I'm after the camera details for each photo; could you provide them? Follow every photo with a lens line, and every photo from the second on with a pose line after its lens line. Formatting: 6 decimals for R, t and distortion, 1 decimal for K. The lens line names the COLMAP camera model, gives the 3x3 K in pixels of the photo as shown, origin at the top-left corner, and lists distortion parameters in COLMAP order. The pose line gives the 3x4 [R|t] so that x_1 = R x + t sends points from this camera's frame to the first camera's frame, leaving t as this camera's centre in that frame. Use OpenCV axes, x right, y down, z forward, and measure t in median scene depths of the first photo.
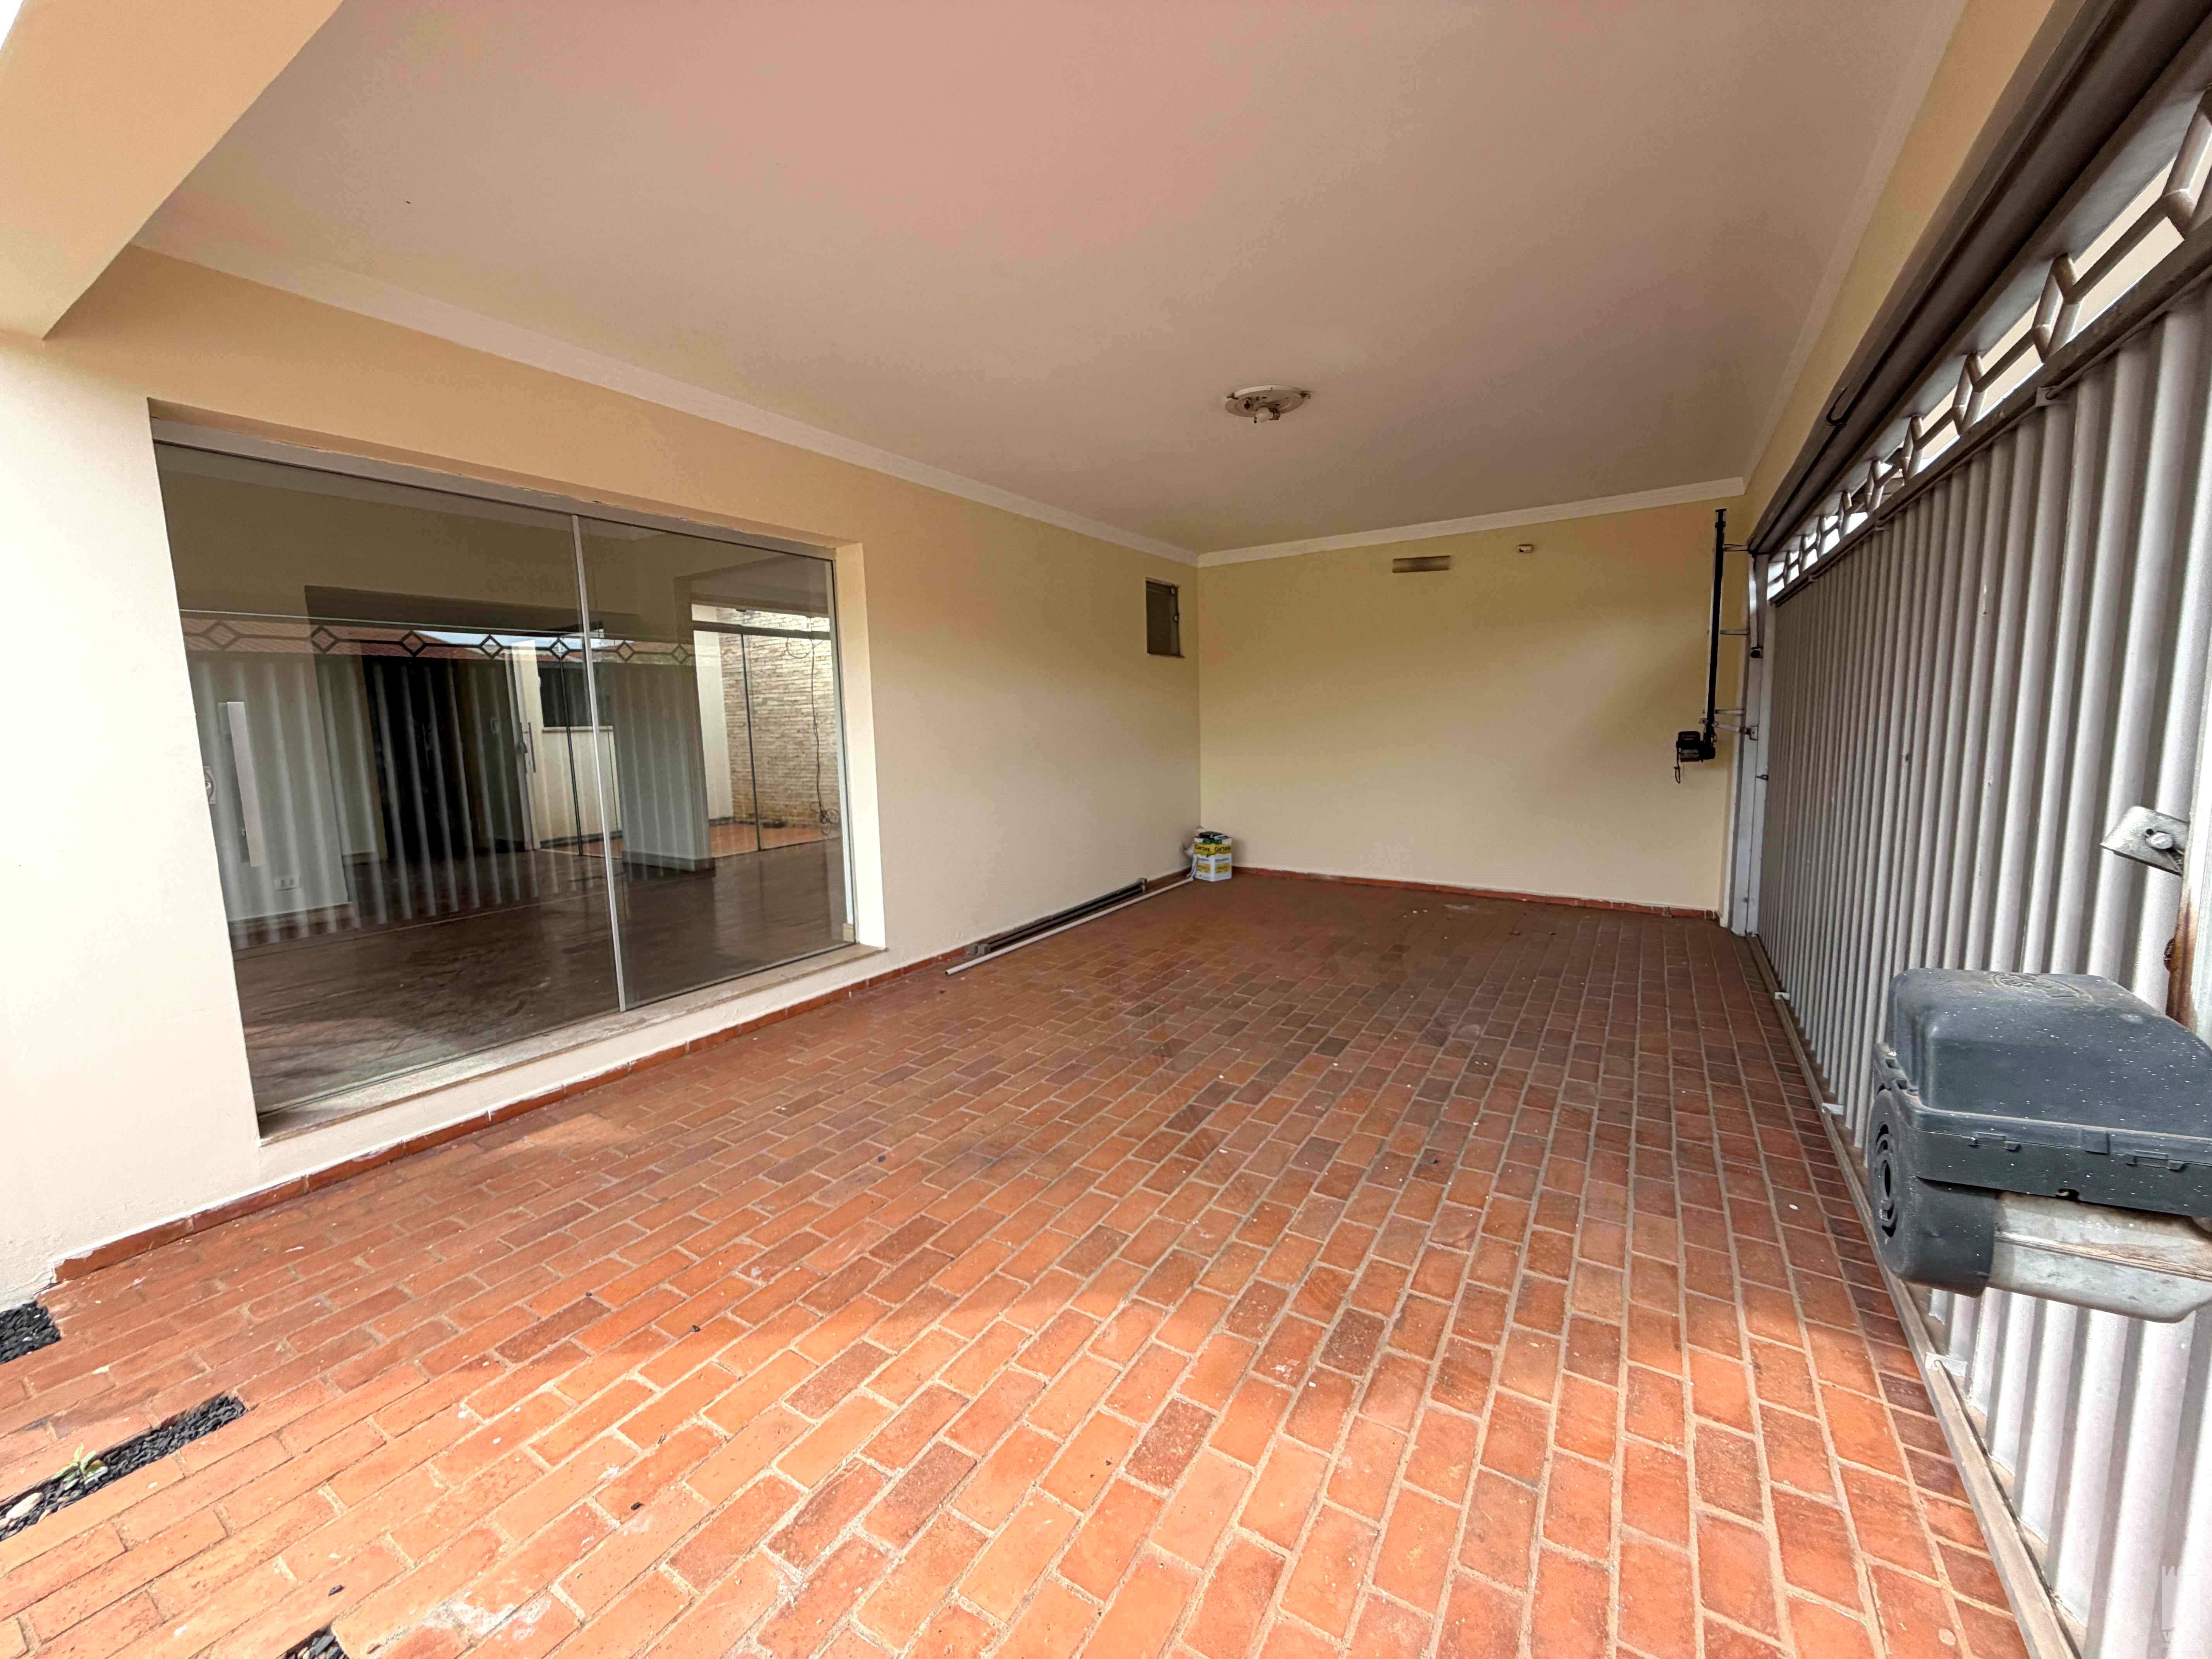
lens RADIAL K [[881.4, 0, 1103.9], [0, 881.4, 827.7], [0, 0, 1]] dist [0.000072, -0.000213]
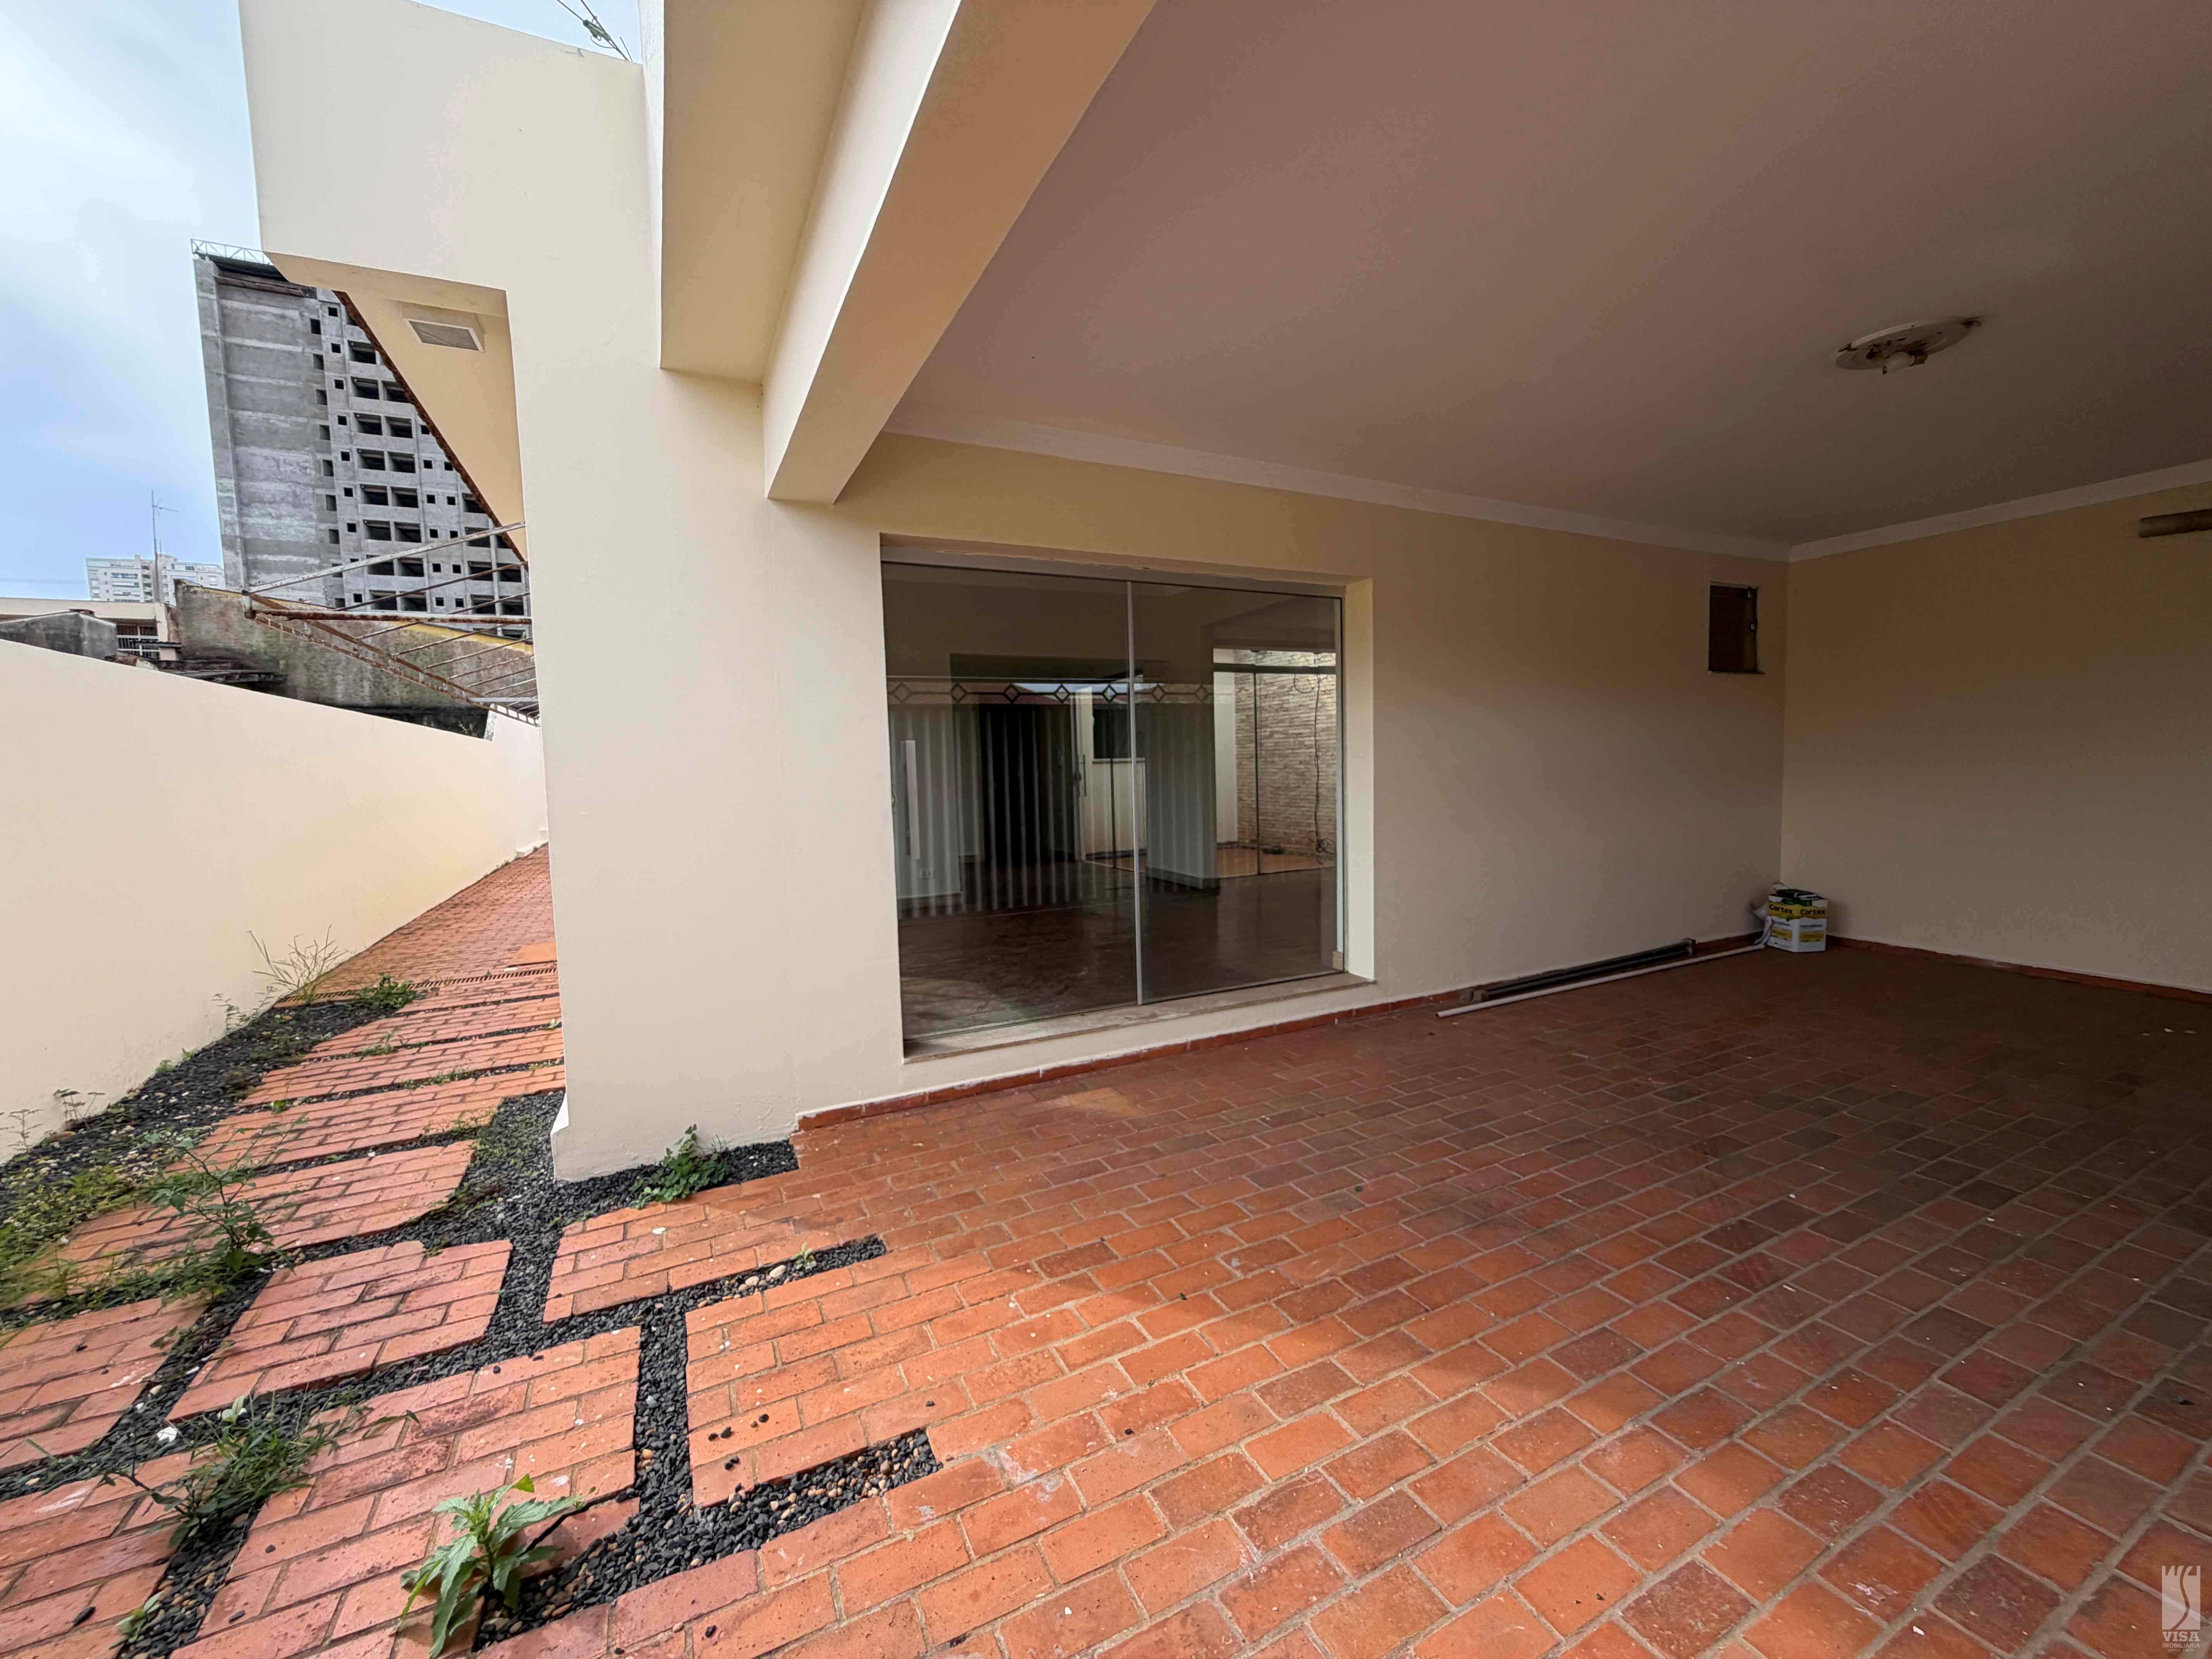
lens RADIAL K [[881.4, 0, 1103.8], [0, 881.4, 828.4], [0, 0, 1]] dist [0.000072, -0.000213]
pose [[0.852187, 0.040793, -0.521645, 0.005630], [-0.059081, 0.998082, -0.018468, 0.003343], [0.519891, 0.046558, 0.852963, -0.020292]]
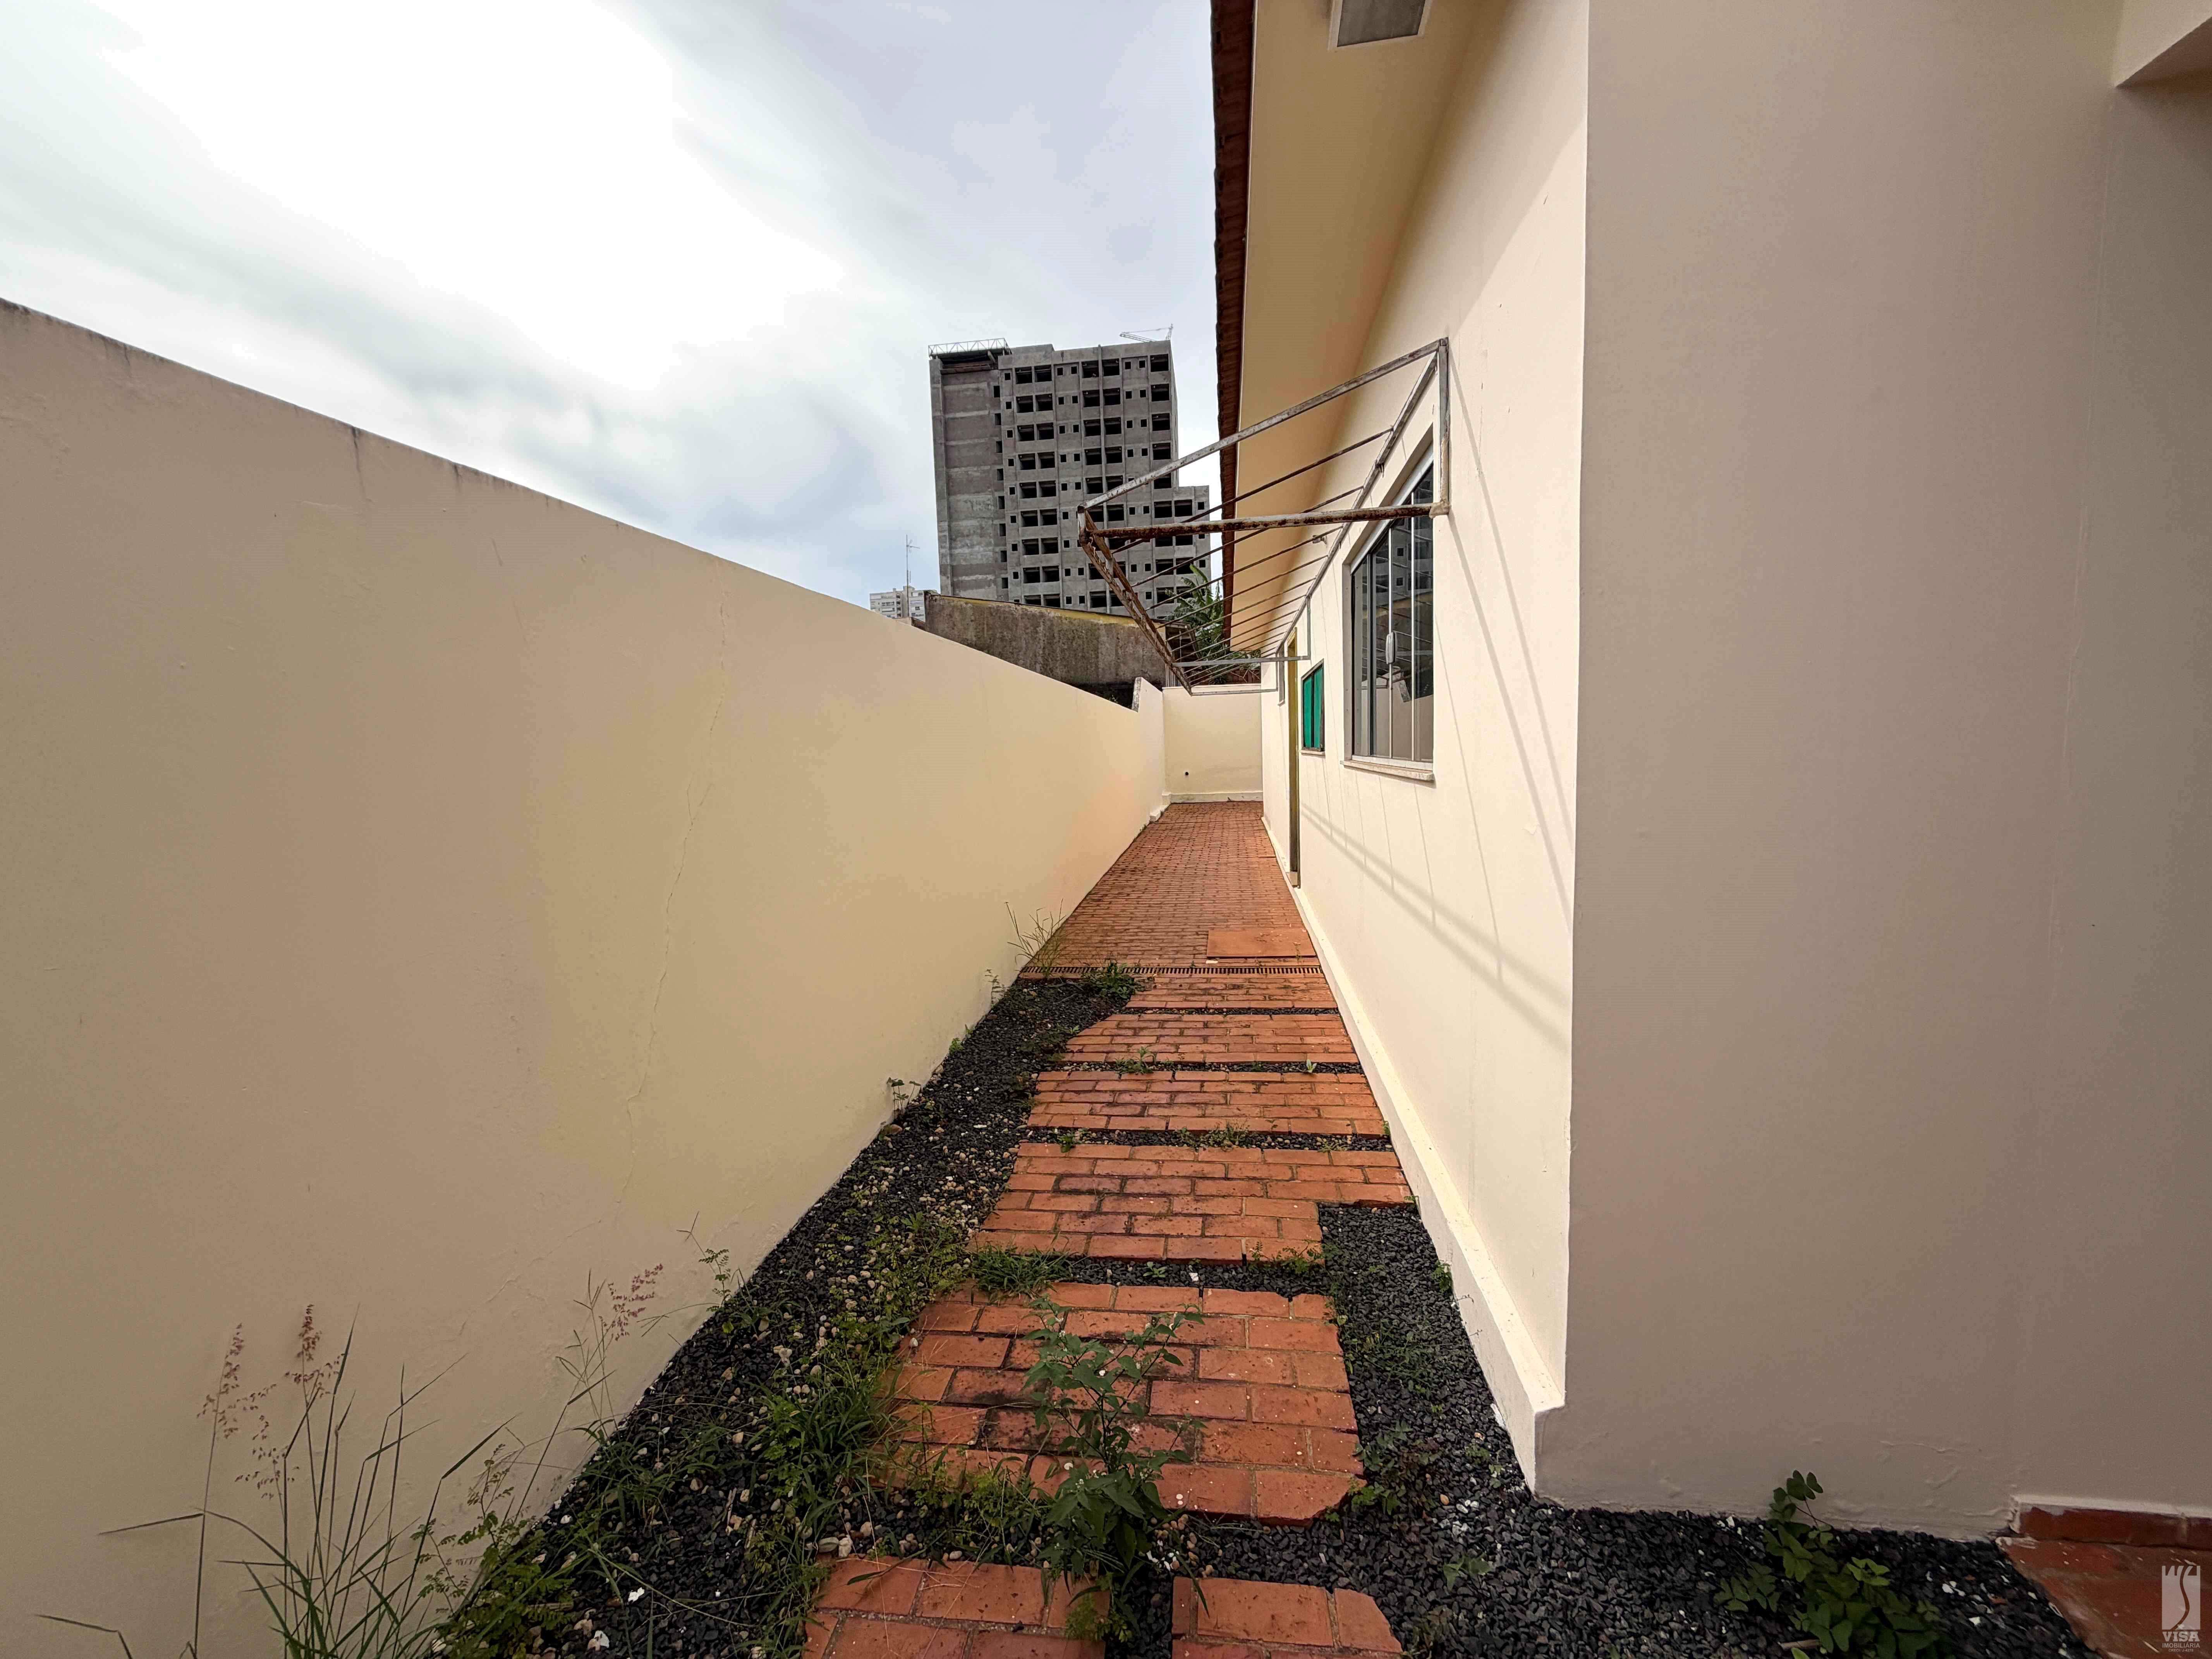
lens RADIAL K [[881.4, 0, 1100.6], [0, 881.4, 826.7], [0, 0, 1]] dist [0.000072, -0.000213]
pose [[0.410307, 0.094376, -0.907051, -0.718777], [-0.091304, 0.993884, 0.062109, -0.001298], [0.907365, 0.057333, 0.416414, 0.034330]]
